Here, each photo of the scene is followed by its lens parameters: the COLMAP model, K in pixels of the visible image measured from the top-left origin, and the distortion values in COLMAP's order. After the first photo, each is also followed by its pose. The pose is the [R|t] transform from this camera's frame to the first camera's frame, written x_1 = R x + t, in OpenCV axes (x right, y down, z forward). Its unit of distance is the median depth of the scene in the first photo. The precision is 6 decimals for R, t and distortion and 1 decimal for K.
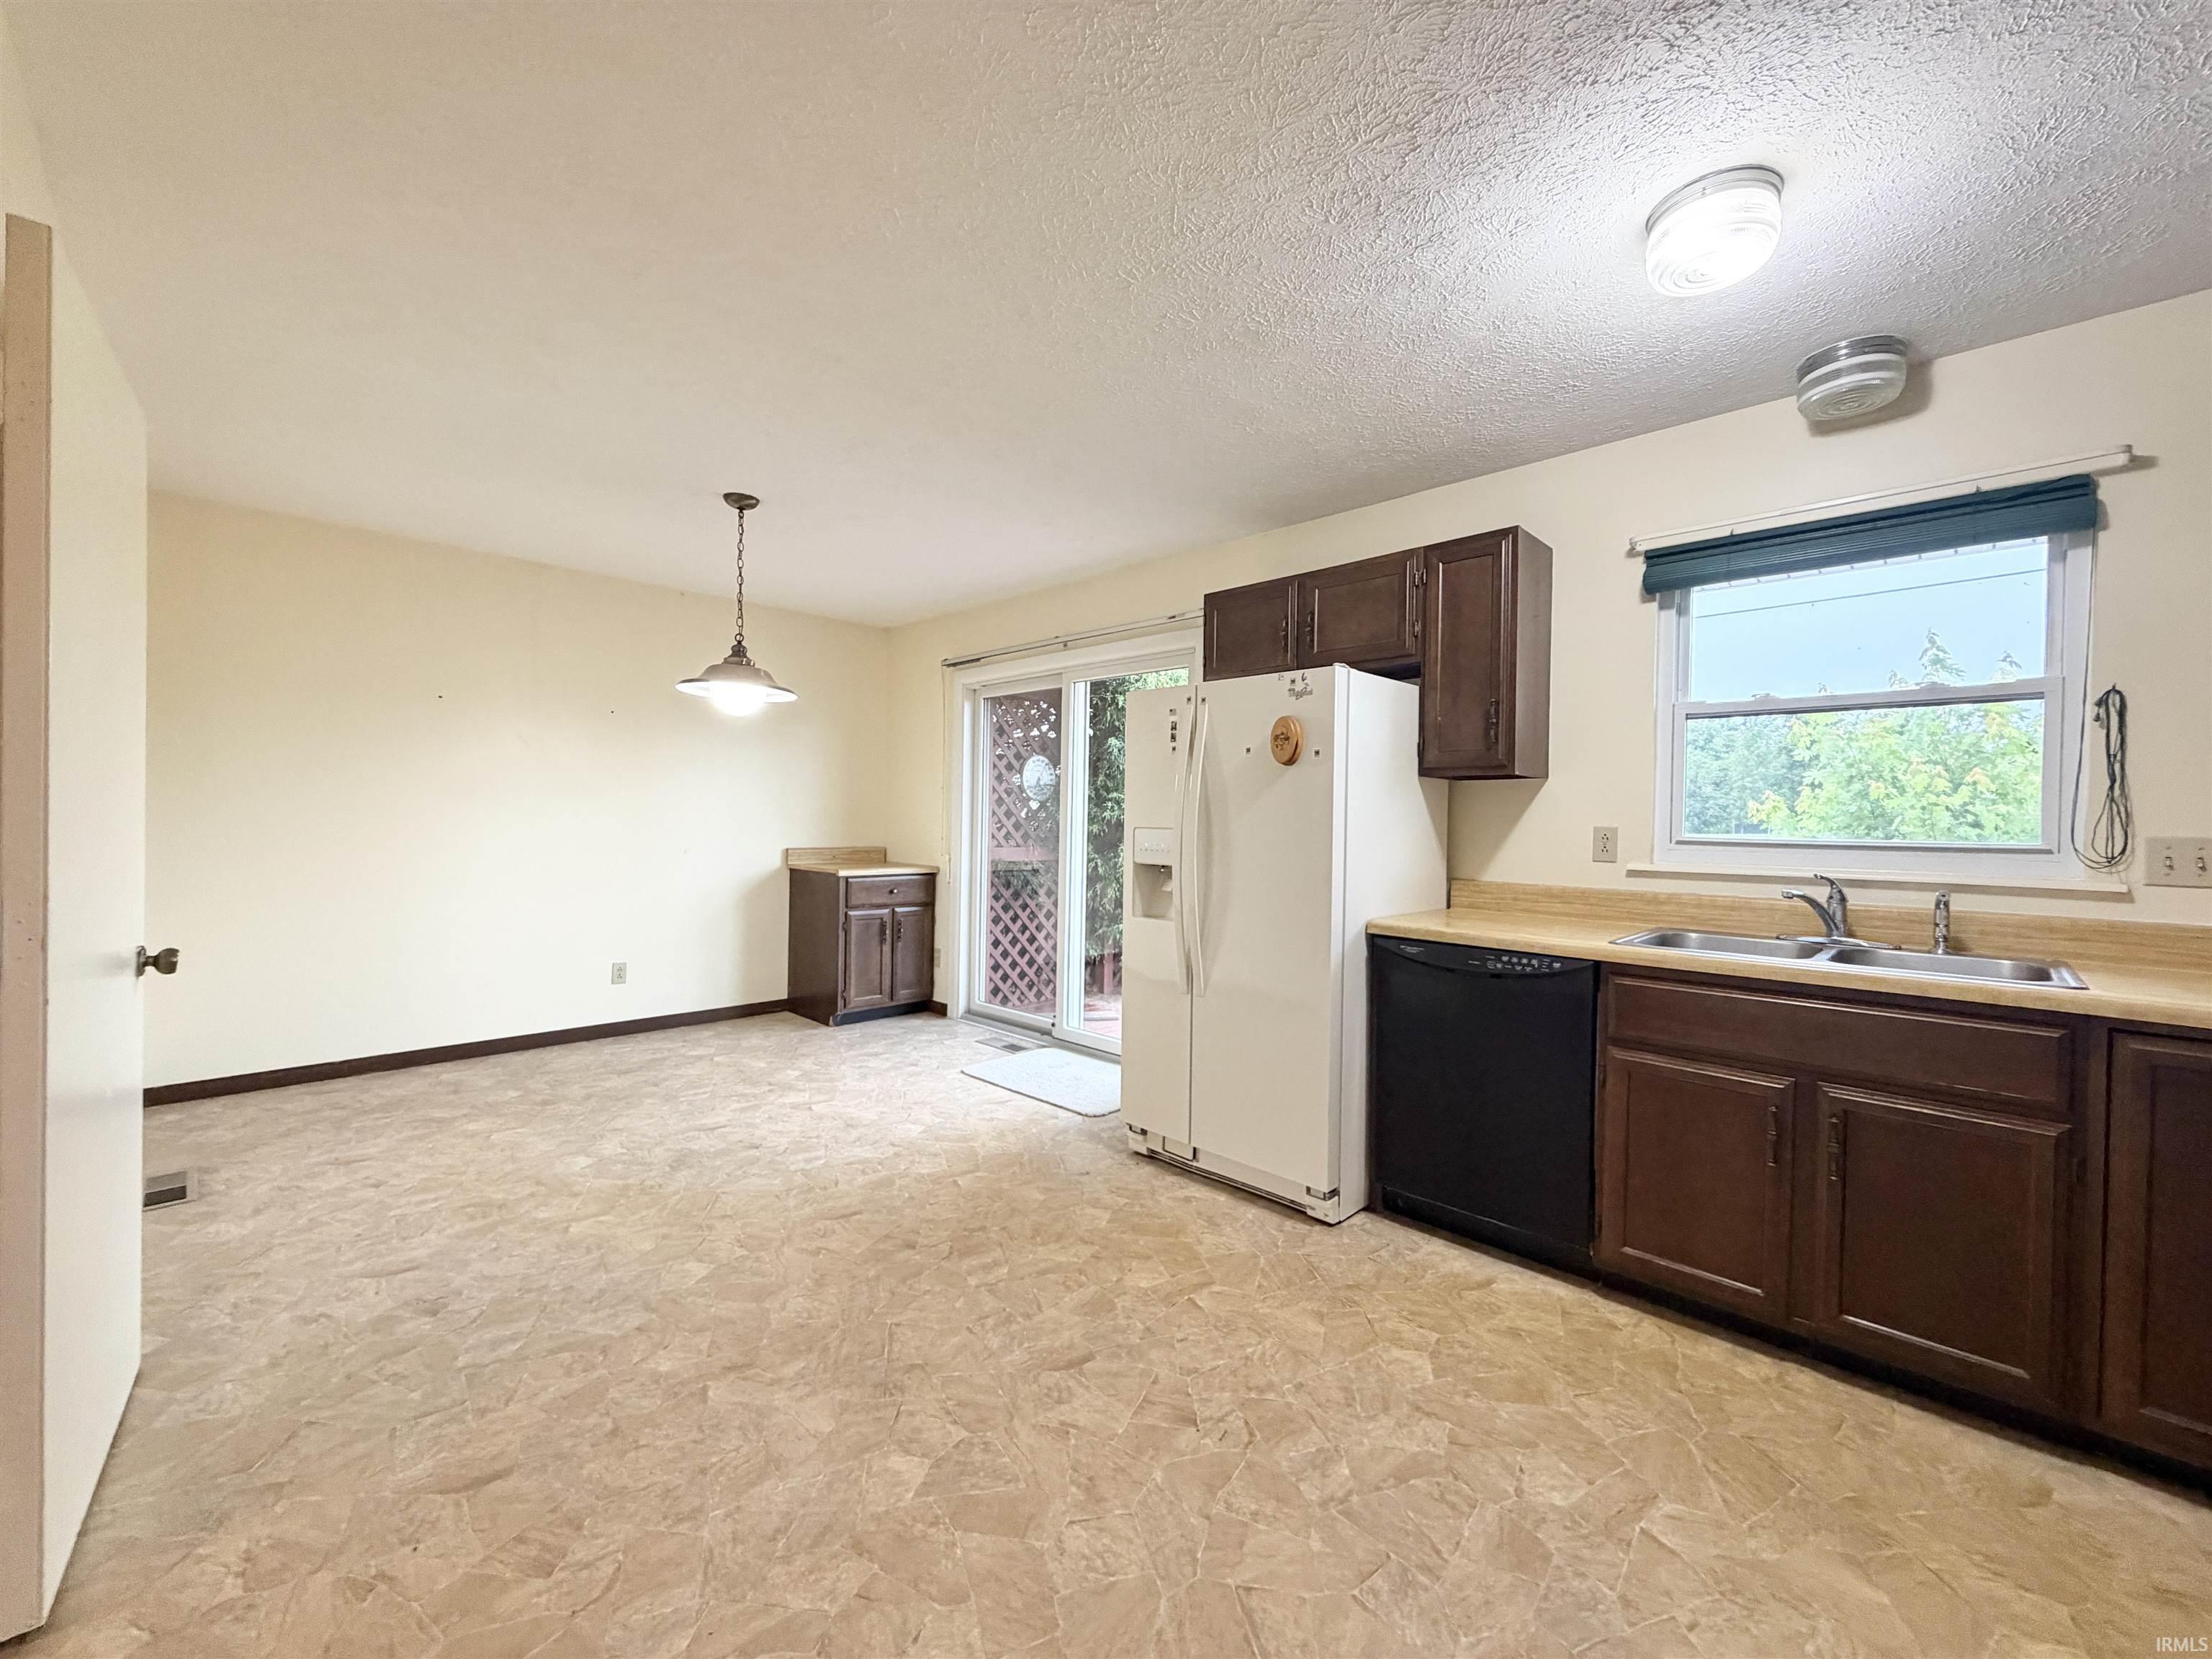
lens RADIAL K [[878.8, 0, 1115.8], [0, 878.8, 831.8], [0, 0, 1]] dist [0.000777, 0.000562]
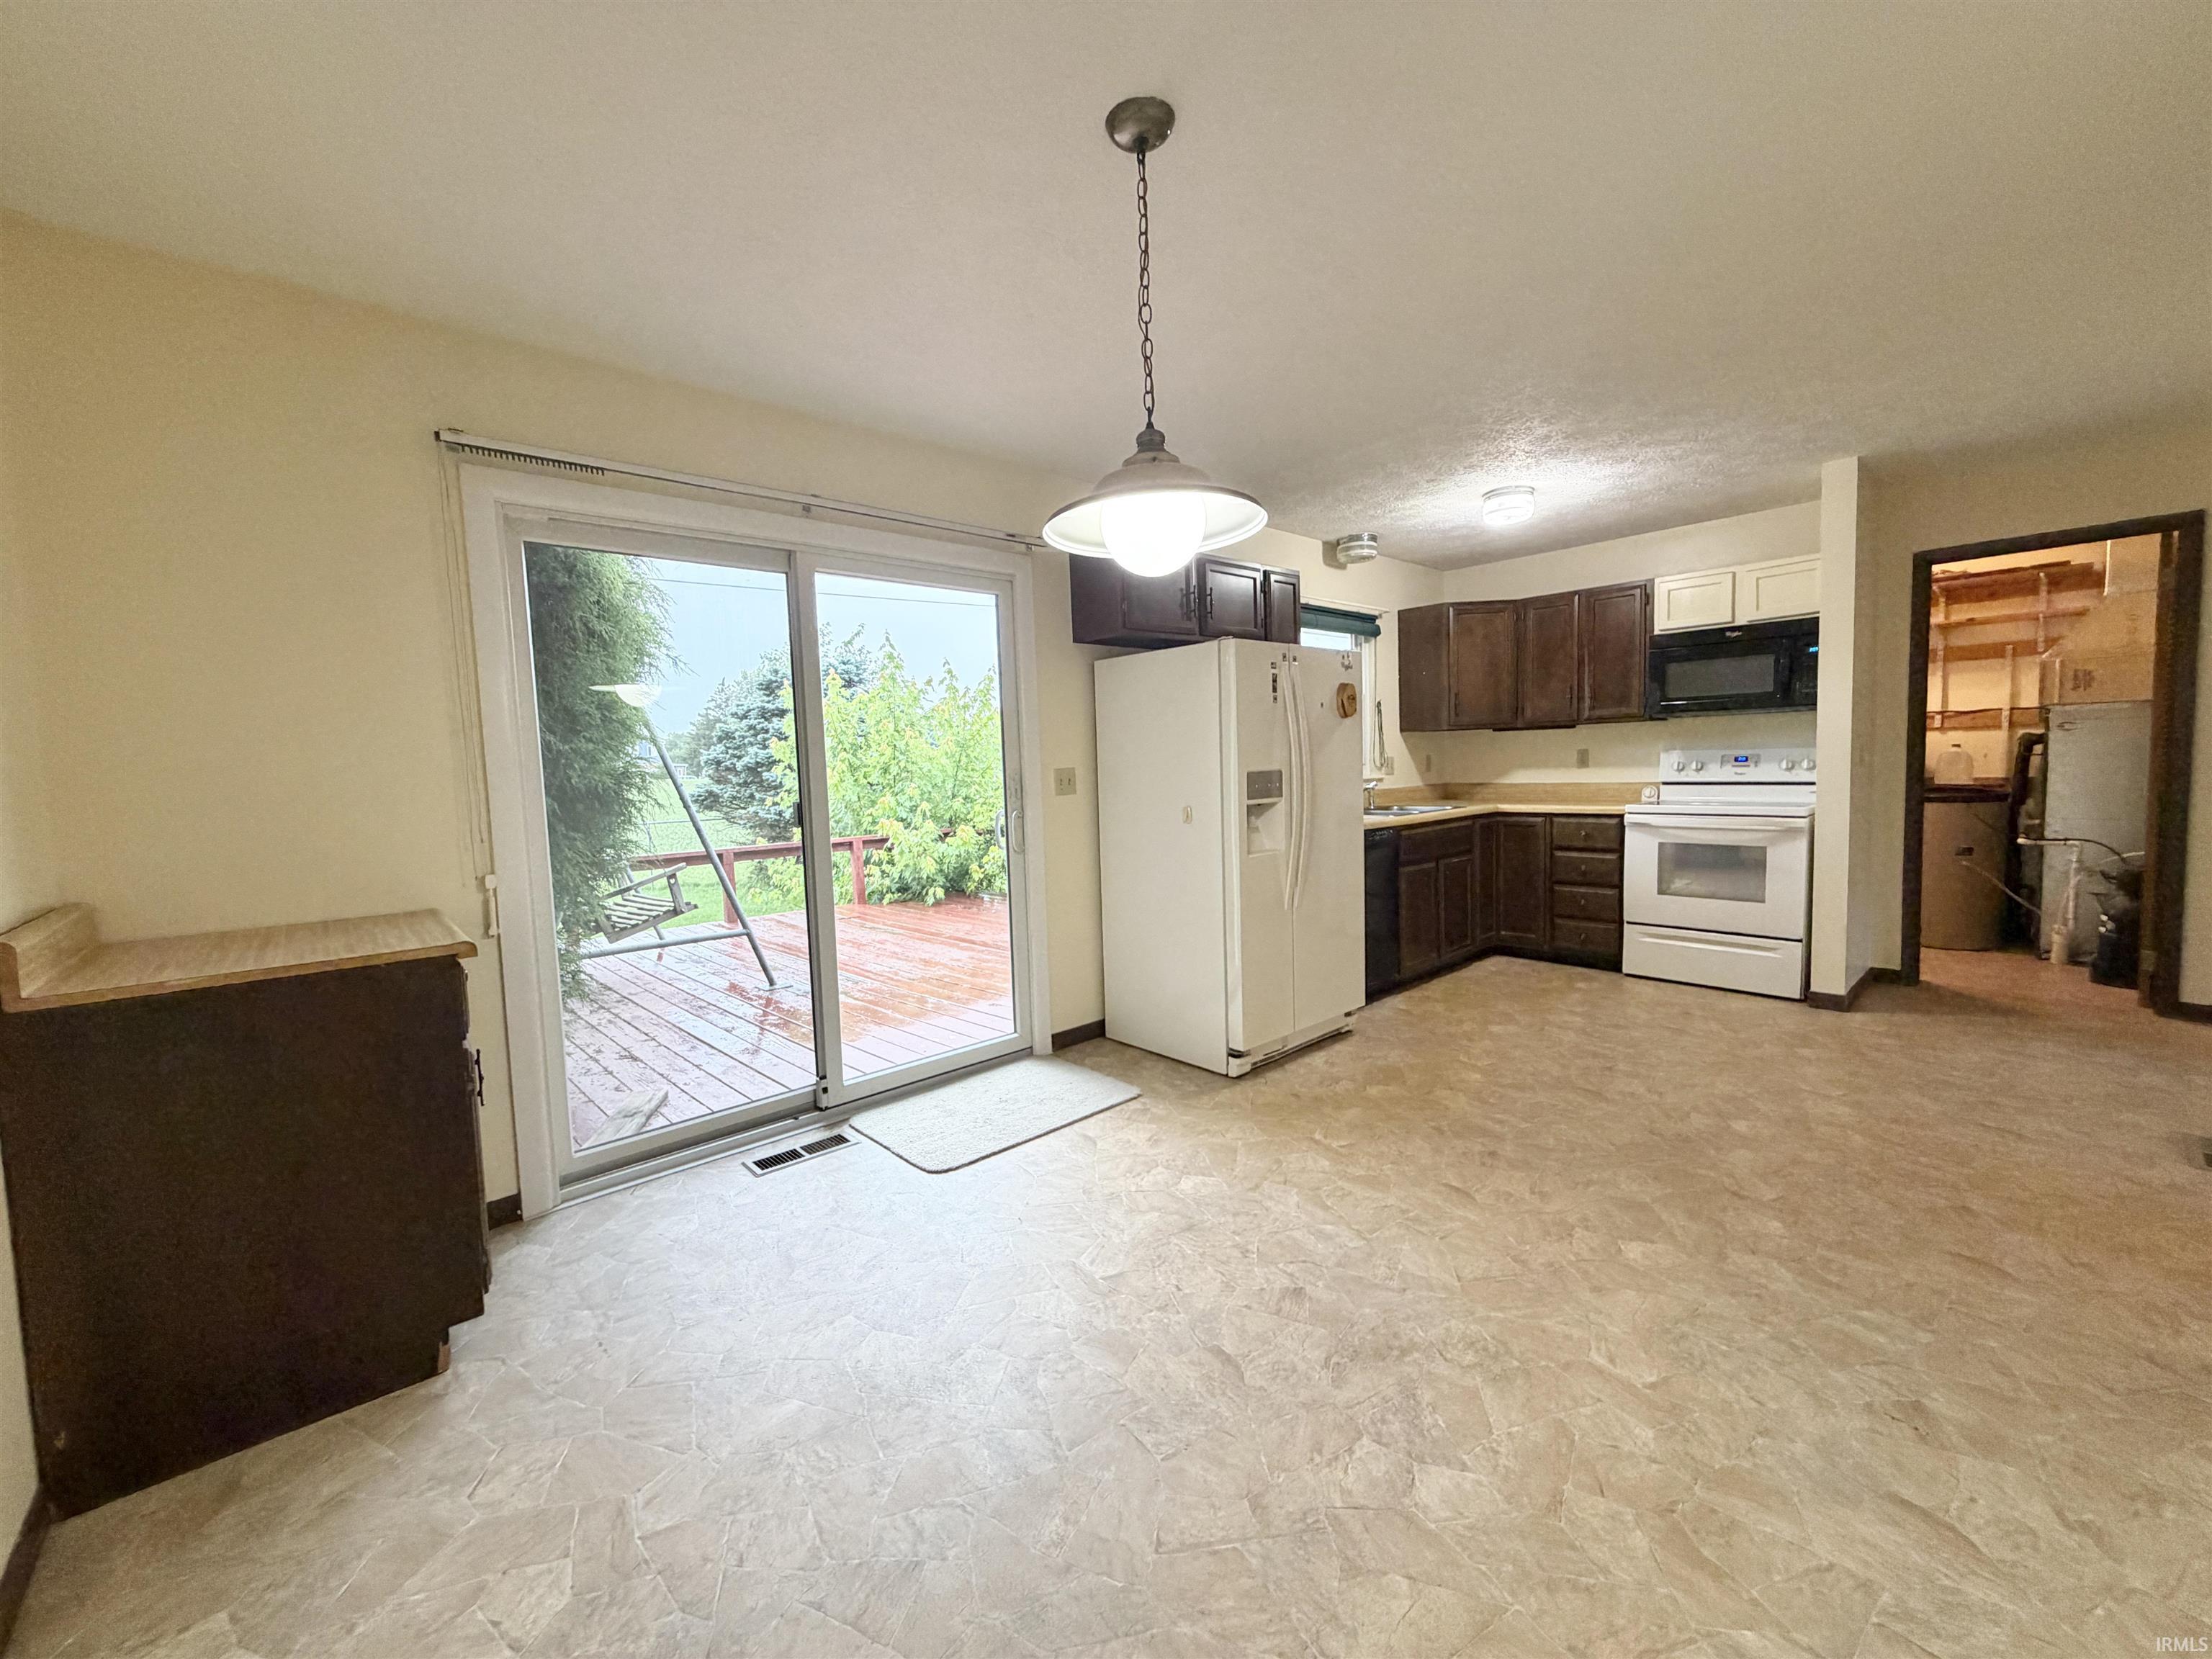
lens RADIAL K [[878.8, 0, 1099.4], [0, 878.8, 818.0], [0, 0, 1]] dist [0.000777, 0.000562]
pose [[0.067170, -0.080011, 0.994528, -0.944648], [0.047822, 0.995892, 0.076890, -0.034097], [-0.996595, 0.042395, 0.070720, 0.999582]]
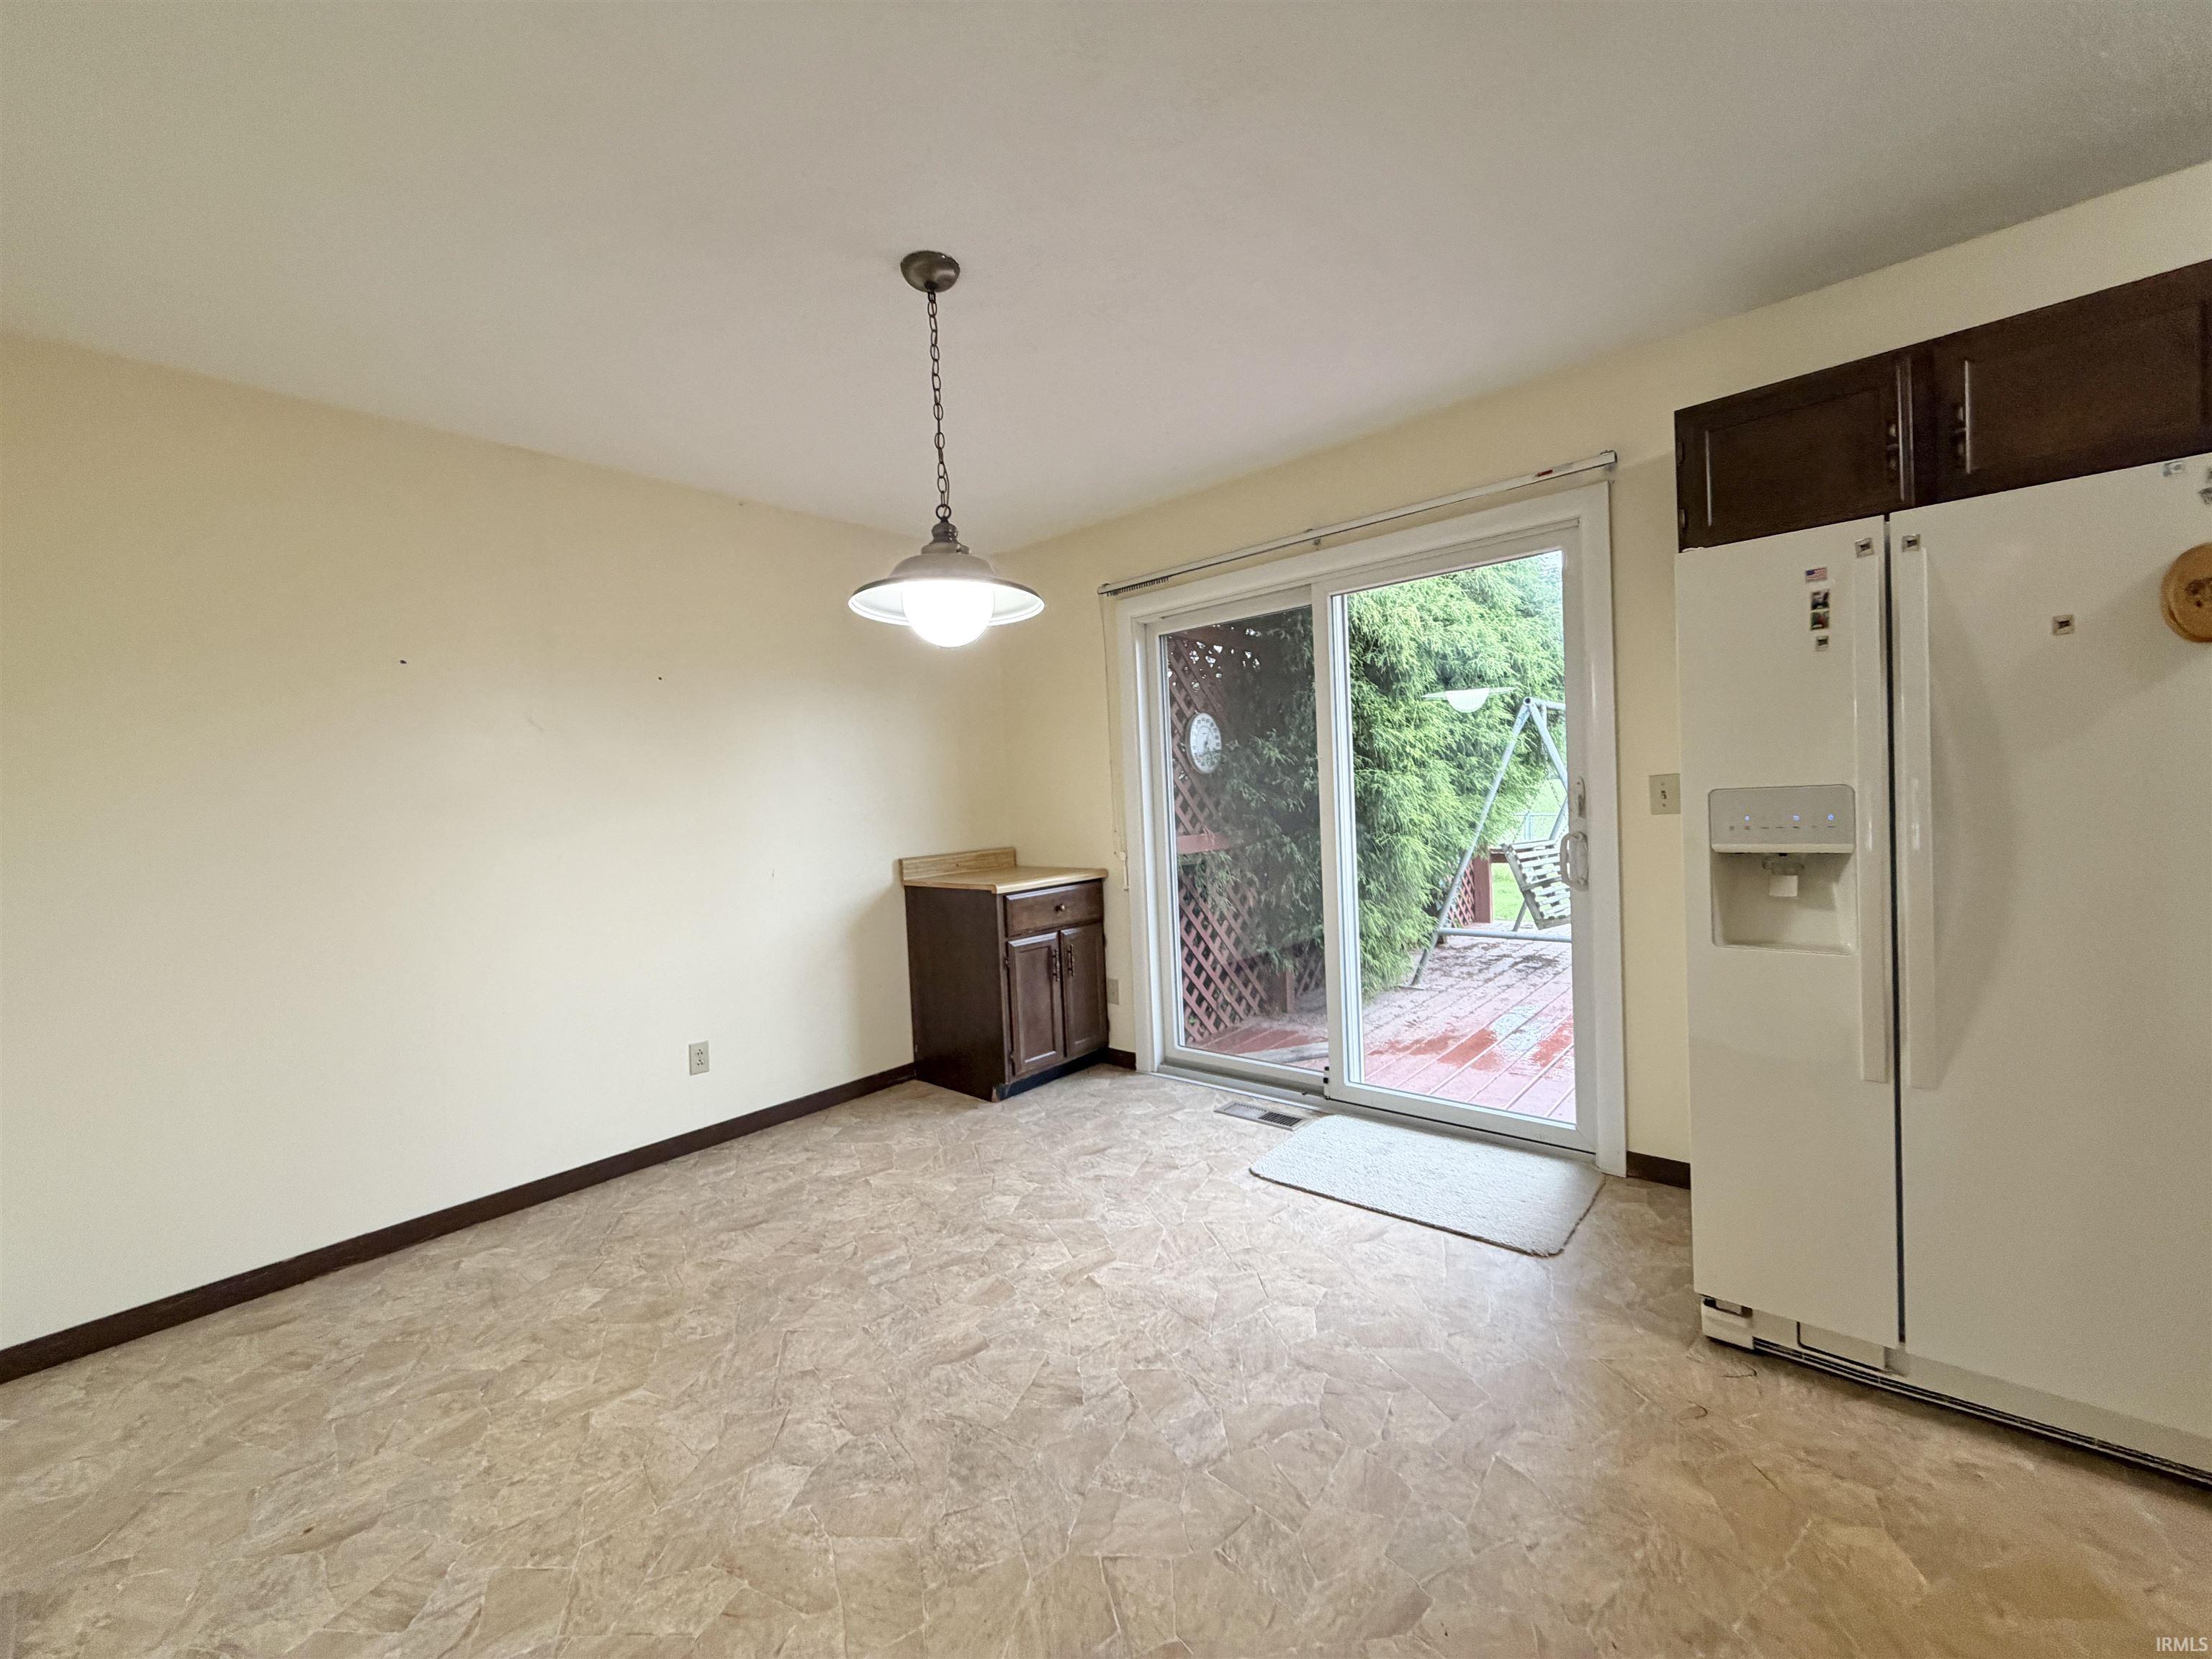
lens RADIAL K [[878.8, 0, 1115.6], [0, 878.8, 828.6], [0, 0, 1]] dist [0.000777, 0.000562]
pose [[0.996378, -0.068651, 0.050169, -0.357224], [0.067489, 0.997419, 0.024503, -0.018407], [-0.051722, -0.021028, 0.998440, 0.407034]]
